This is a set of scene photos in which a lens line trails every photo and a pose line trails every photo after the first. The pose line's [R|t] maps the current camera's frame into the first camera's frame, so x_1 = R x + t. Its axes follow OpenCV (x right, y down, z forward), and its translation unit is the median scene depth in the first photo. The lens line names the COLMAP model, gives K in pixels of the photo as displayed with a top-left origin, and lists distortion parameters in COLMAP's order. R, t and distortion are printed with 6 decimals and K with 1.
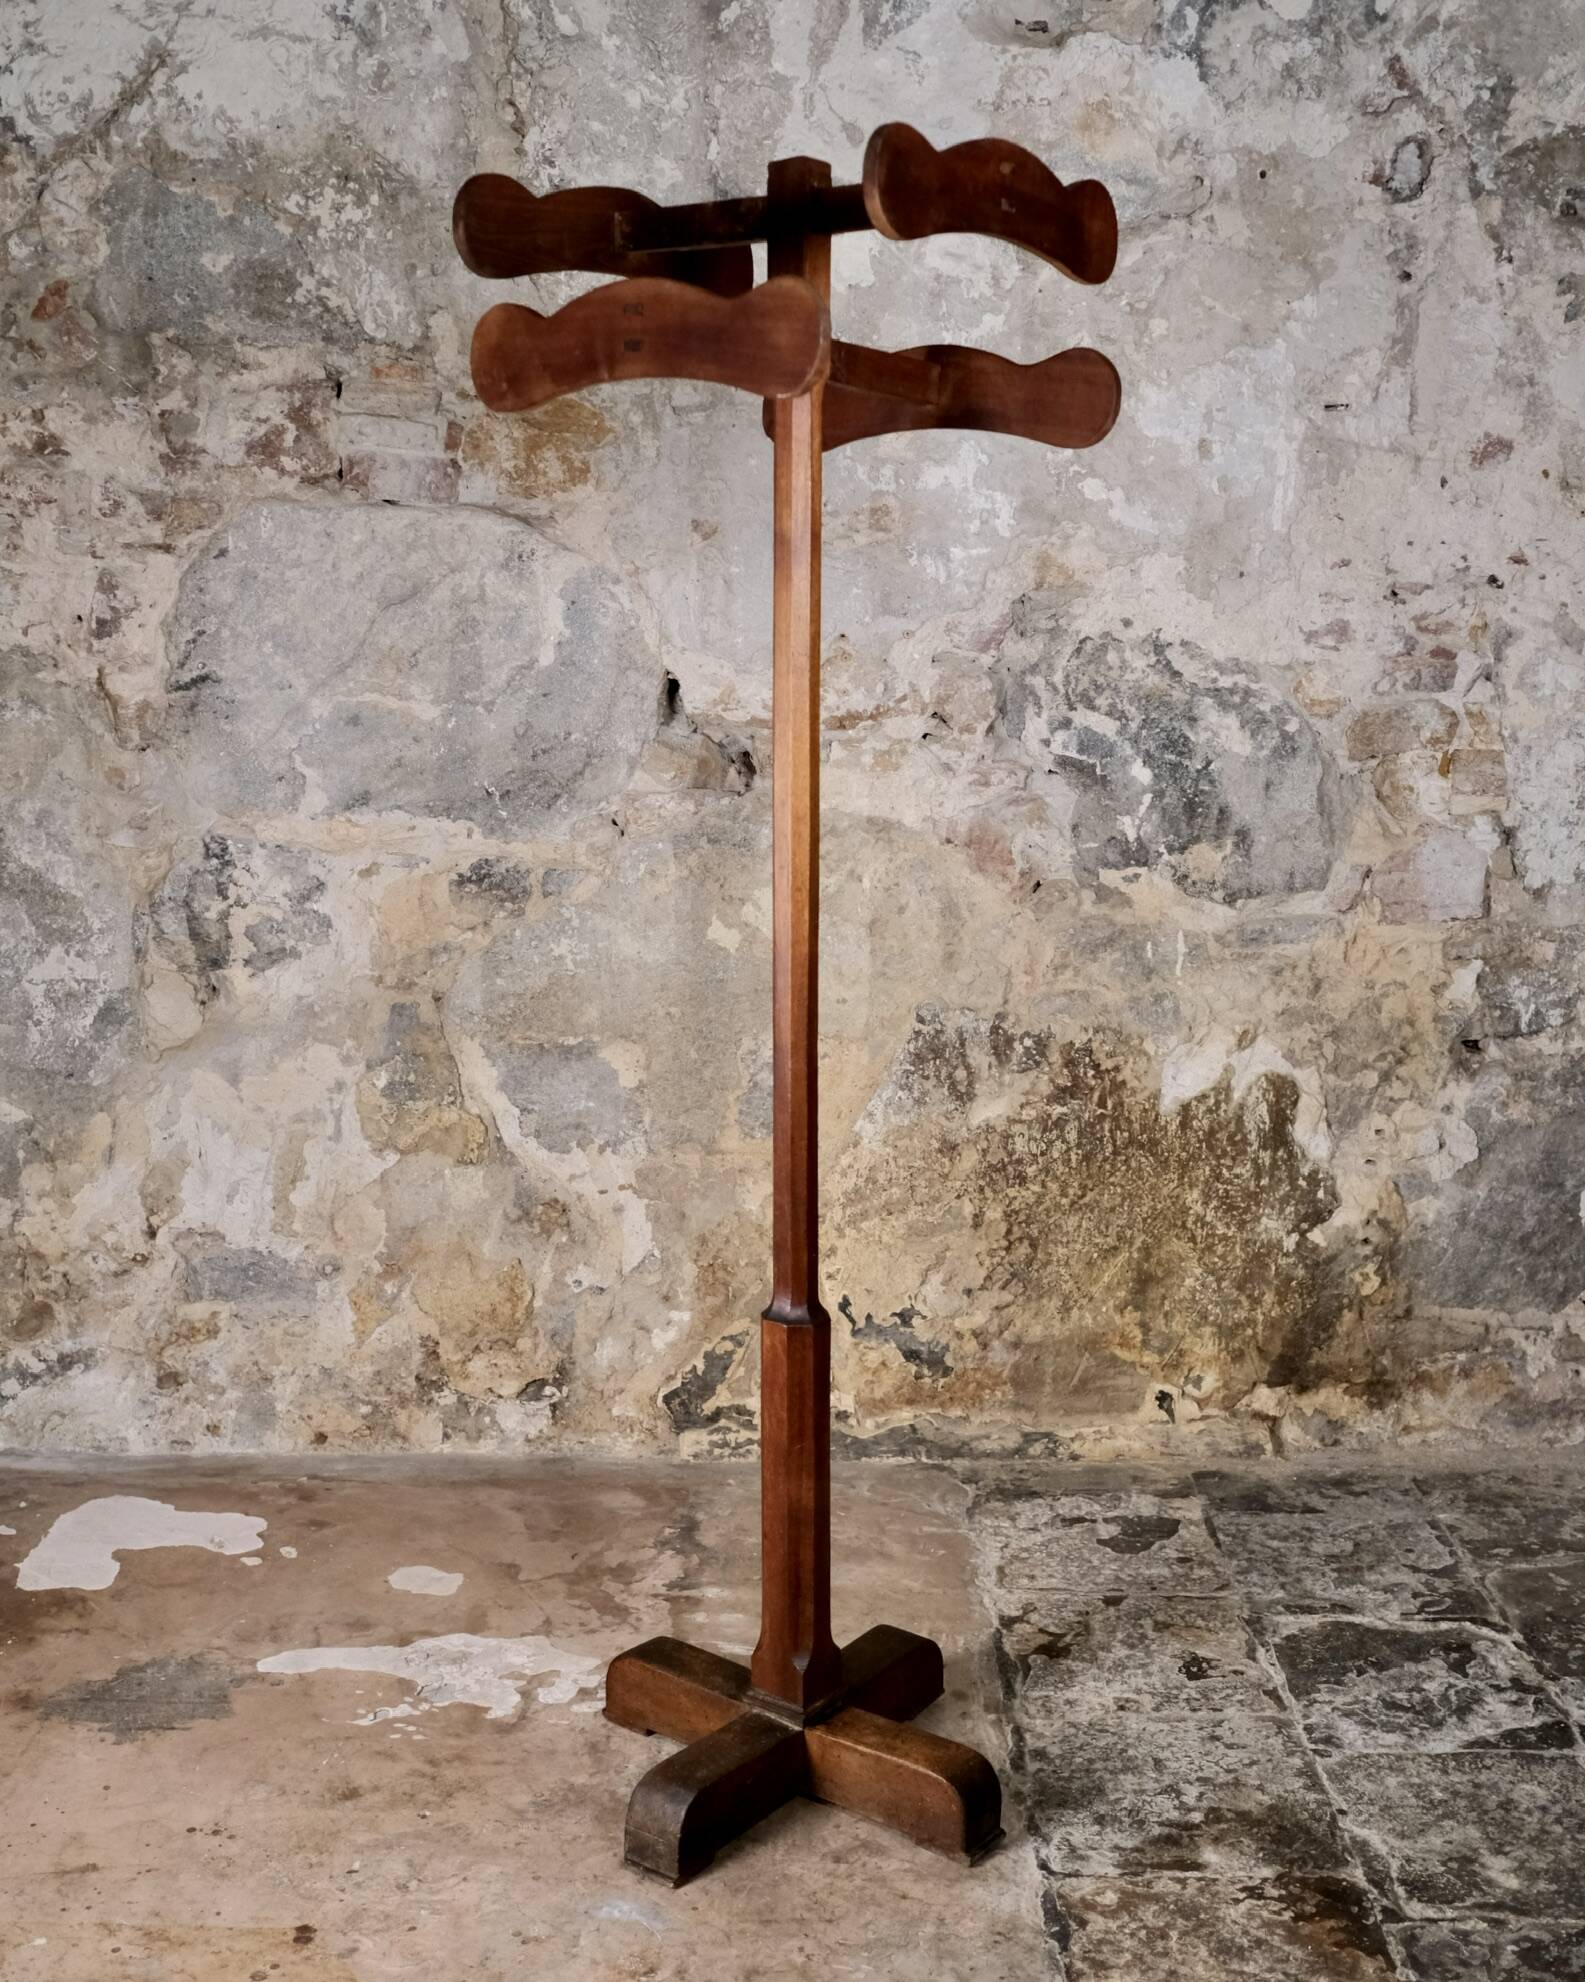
lens RADIAL K [[2381.6, 0, 758.4], [0, 2381.6, 1046.7], [0, 0, 1]] dist [-0.025270, 0.000000]
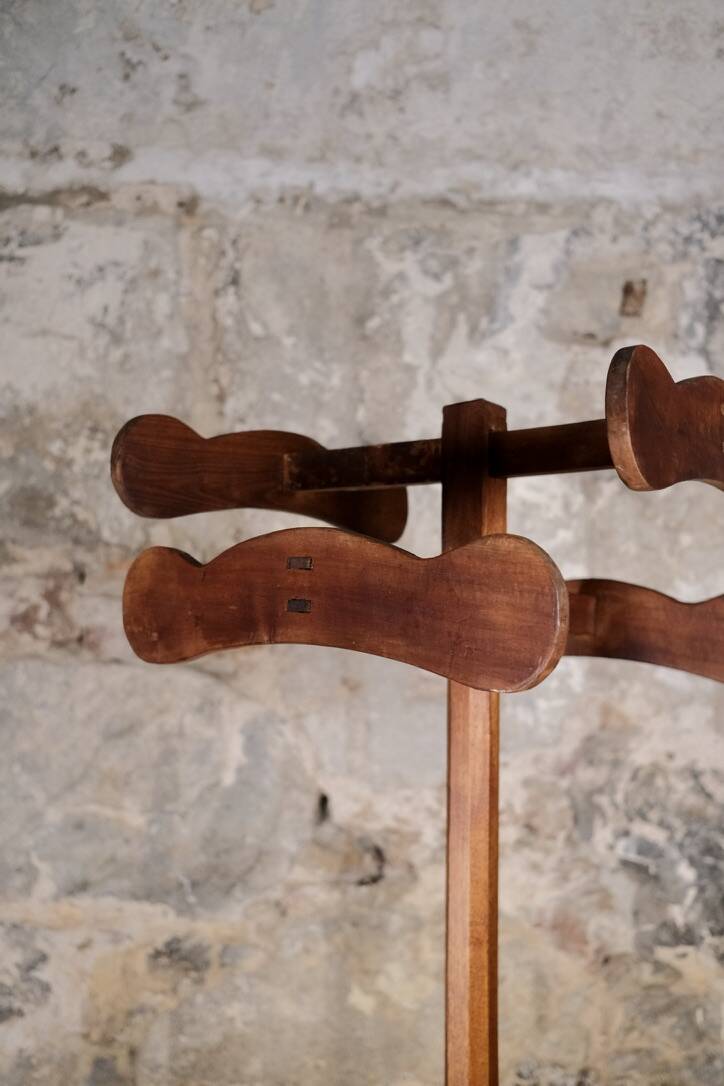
lens RADIAL K [[1041.1, 0, 369.3], [0, 1041.1, 546.7], [0, 0, 1]] dist [0.000045, 0.000000]
pose [[0.999859, 0.008736, 0.014325, -0.021125], [-0.004838, 0.967605, -0.252424, -0.143356], [-0.016067, 0.252319, 0.967511, 0.412928]]
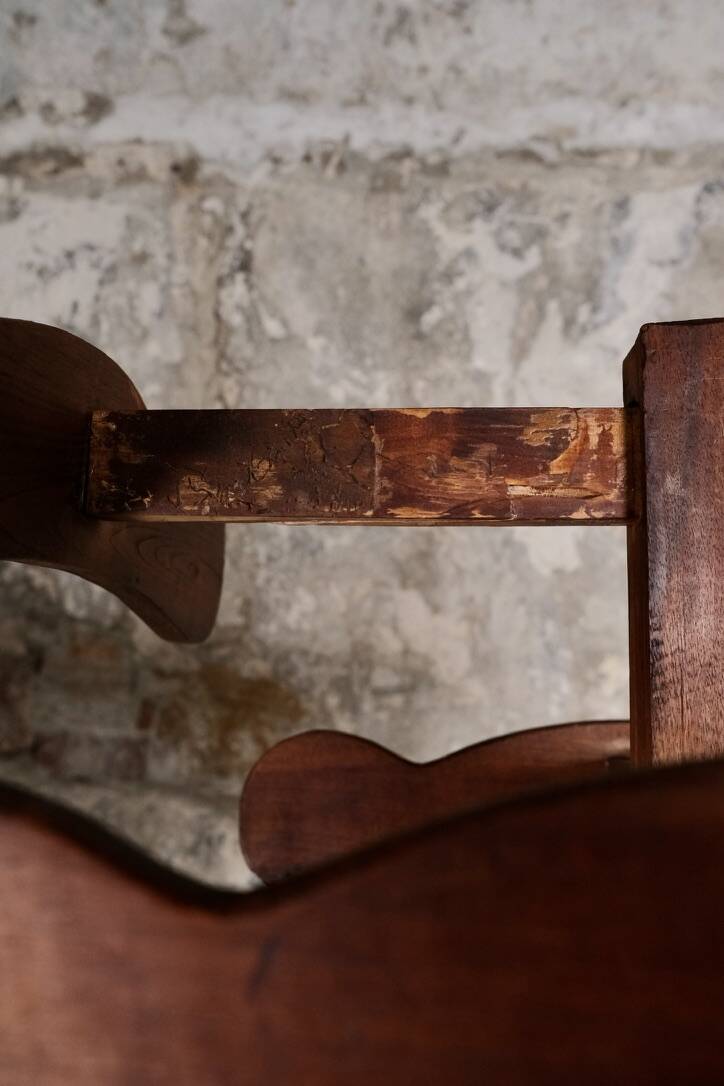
lens RADIAL K [[1041.1, 0, 354.2], [0, 1041.1, 537.8], [0, 0, 1]] dist [0.000045, 0.000000]
pose [[0.998673, 0.002028, -0.051459, -0.021143], [-0.017822, 0.951090, -0.308399, -0.193459], [0.048317, 0.308907, 0.949864, 0.567838]]
